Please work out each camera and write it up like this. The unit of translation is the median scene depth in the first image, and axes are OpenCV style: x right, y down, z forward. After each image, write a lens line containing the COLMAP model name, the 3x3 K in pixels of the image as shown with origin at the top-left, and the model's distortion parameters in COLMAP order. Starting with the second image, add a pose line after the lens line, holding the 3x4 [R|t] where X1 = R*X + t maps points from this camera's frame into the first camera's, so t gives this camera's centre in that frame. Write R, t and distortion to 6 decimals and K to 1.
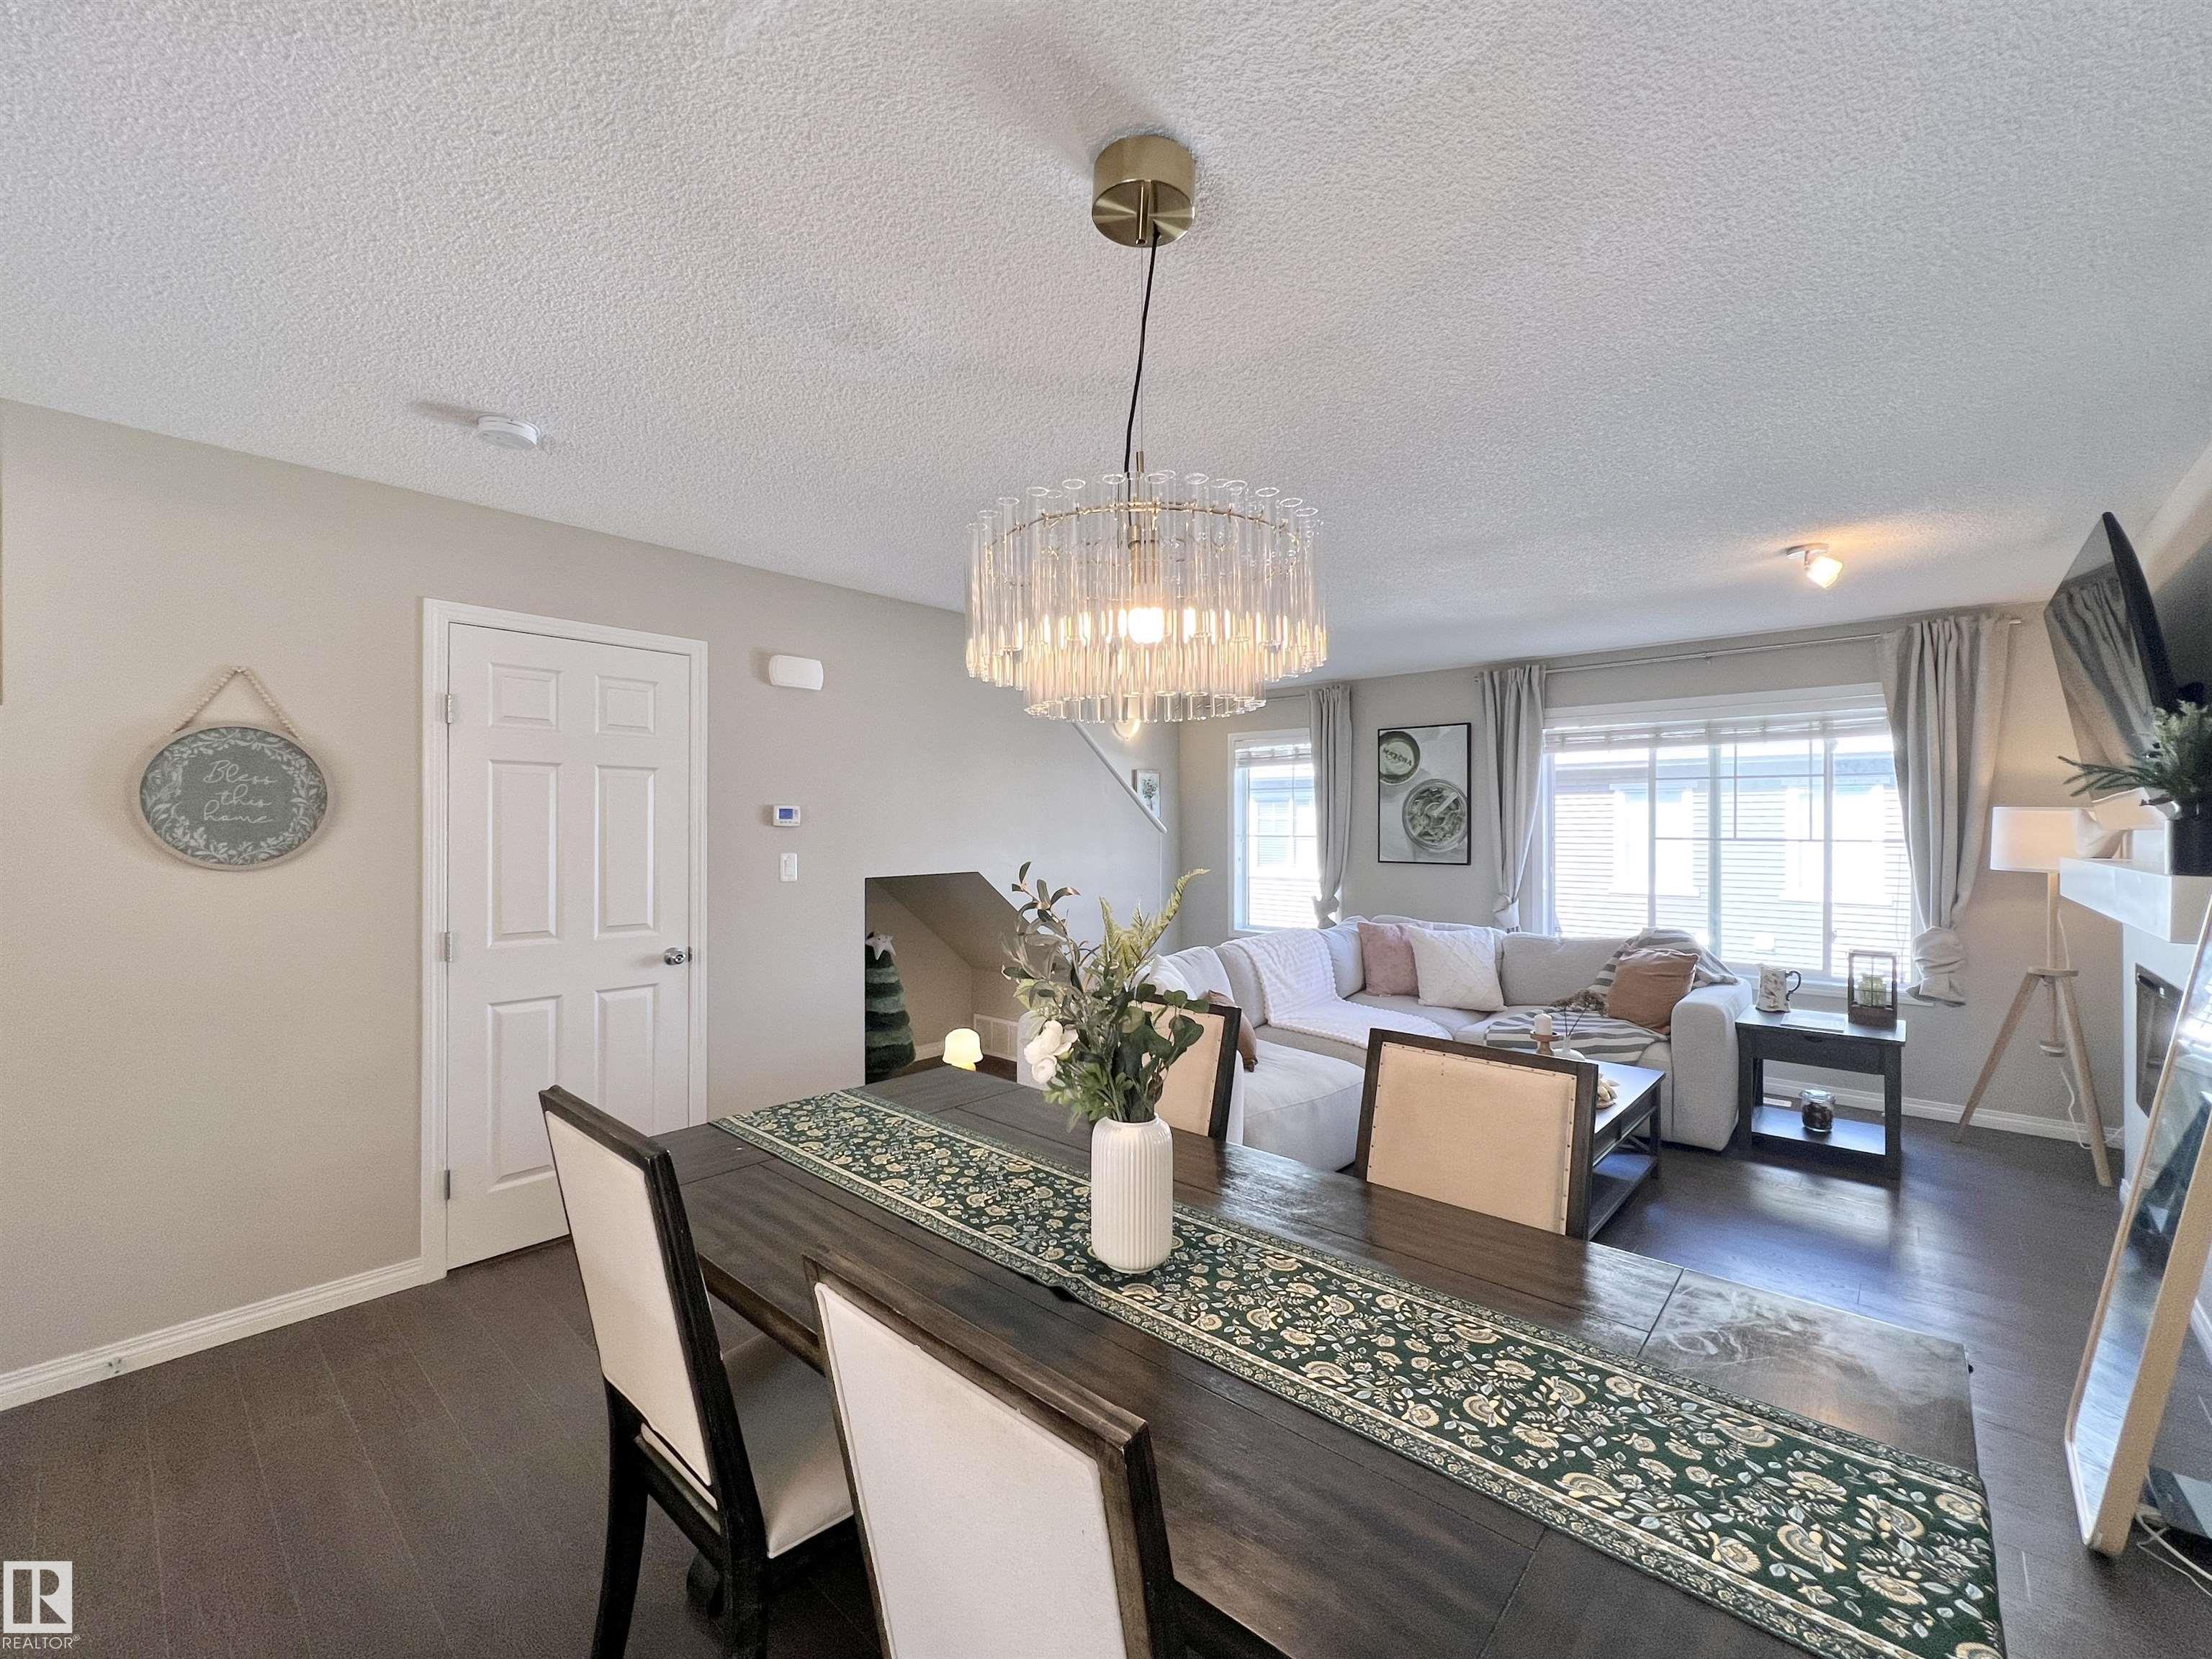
lens RADIAL K [[901.7, 0, 1076.9], [0, 901.7, 826.8], [0, 0, 1]] dist [-0.003706, 0.000513]
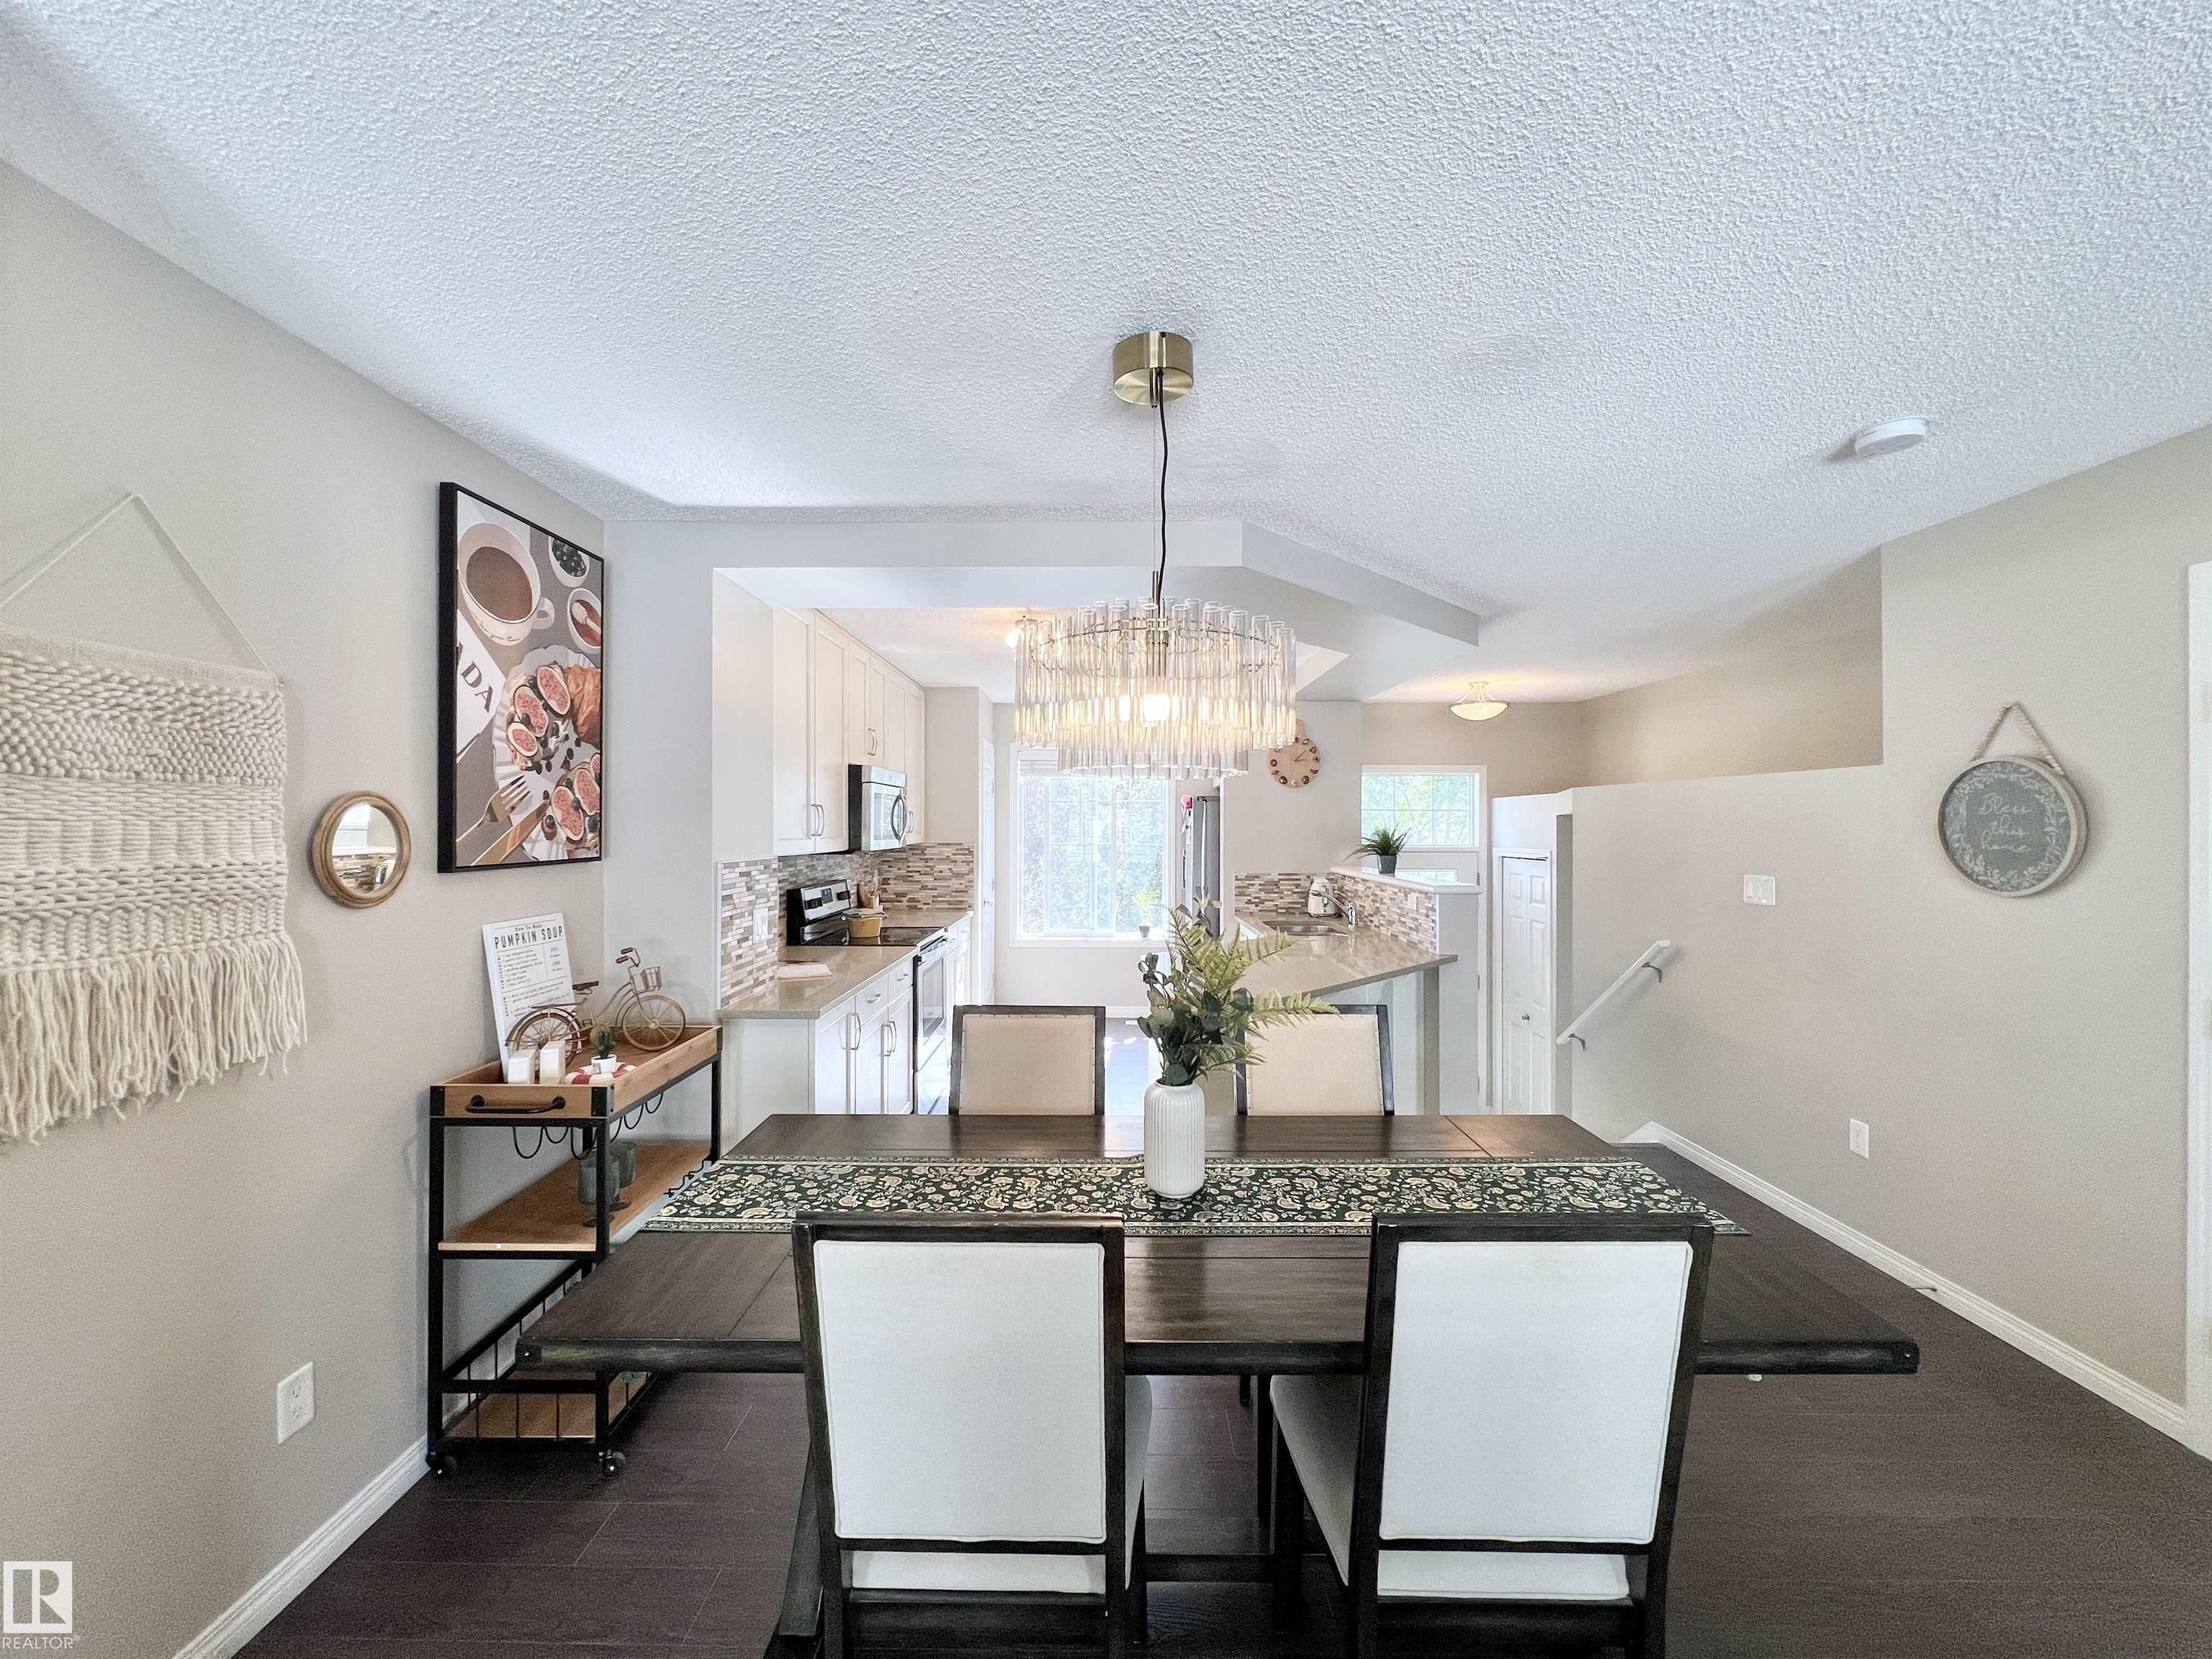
lens RADIAL K [[883.0, 0, 1096.8], [0, 883.0, 826.2], [0, 0, 1]] dist [-0.002288, 0.000024]
pose [[-0.739551, -0.003681, -0.673090, 0.545490], [-0.001404, 0.999991, -0.003926, -0.028762], [0.673099, -0.001958, -0.739550, 1.050377]]
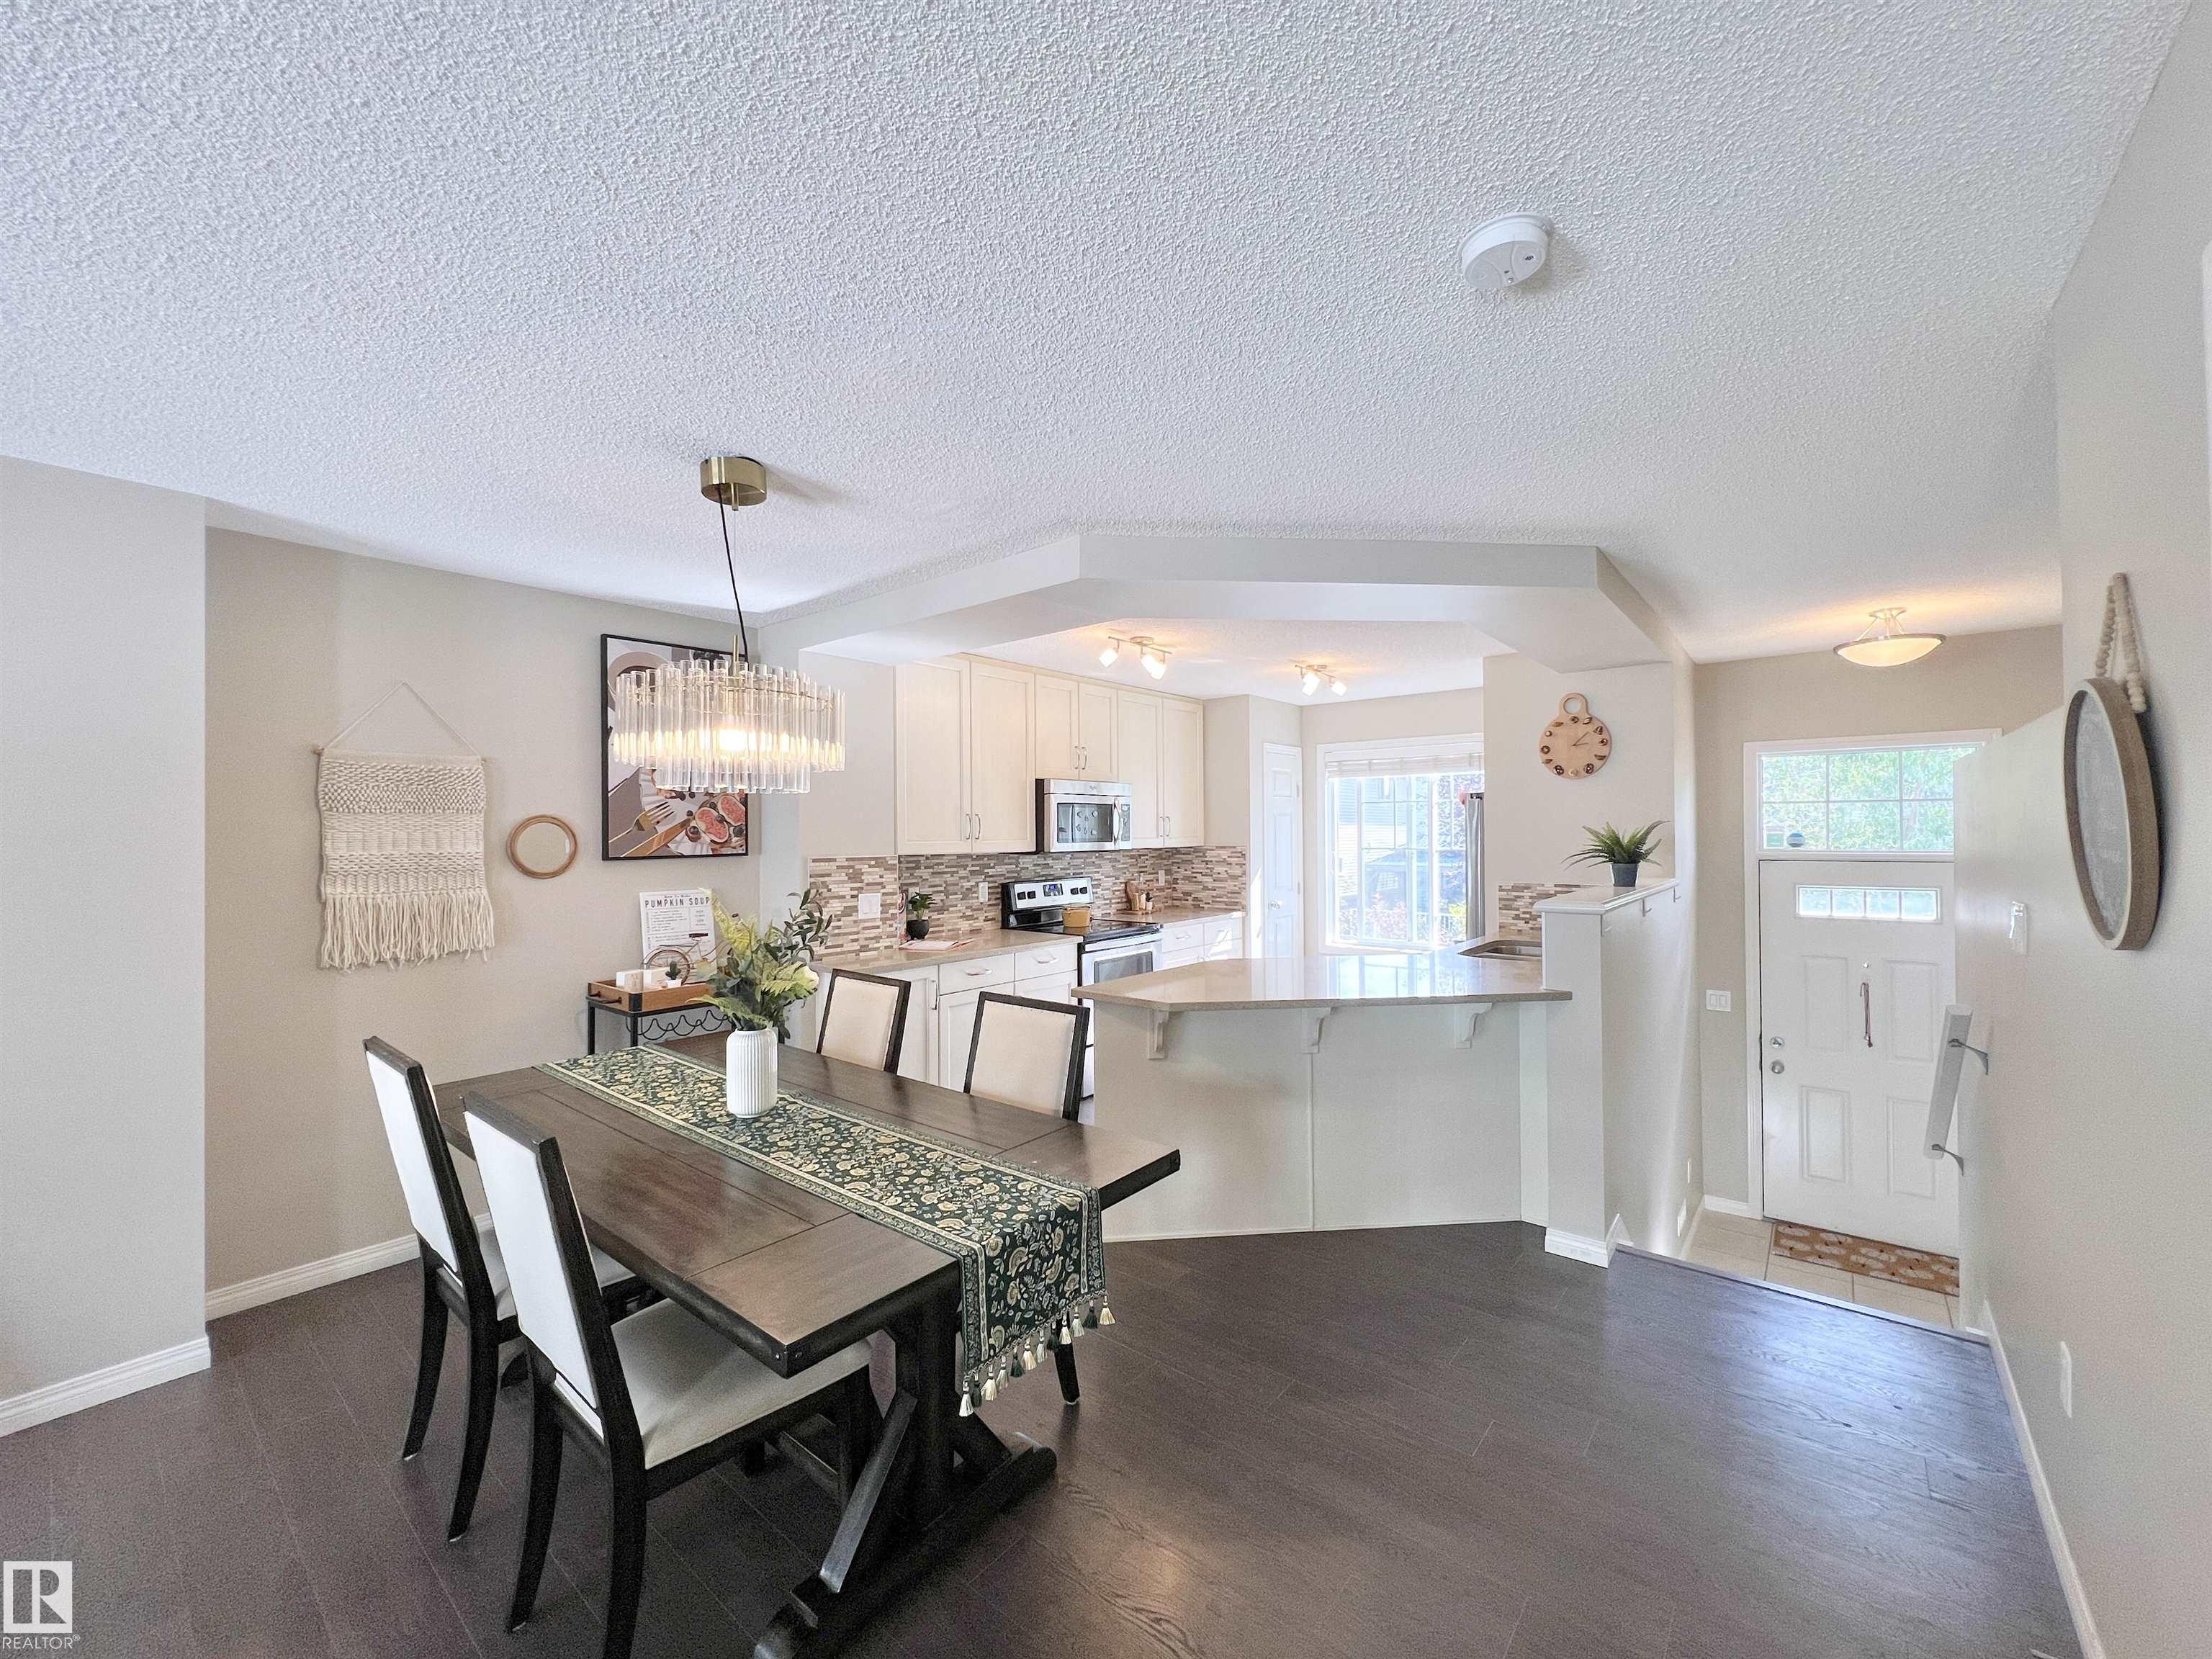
lens RADIAL K [[883.0, 0, 1096.8], [0, 883.0, 826.2], [0, 0, 1]] dist [-0.002288, 0.000024]
pose [[-0.998431, 0.004105, -0.055854, -0.291822], [0.004686, 0.999936, -0.010259, -0.024479], [0.055808, -0.010505, -0.998386, 1.504008]]
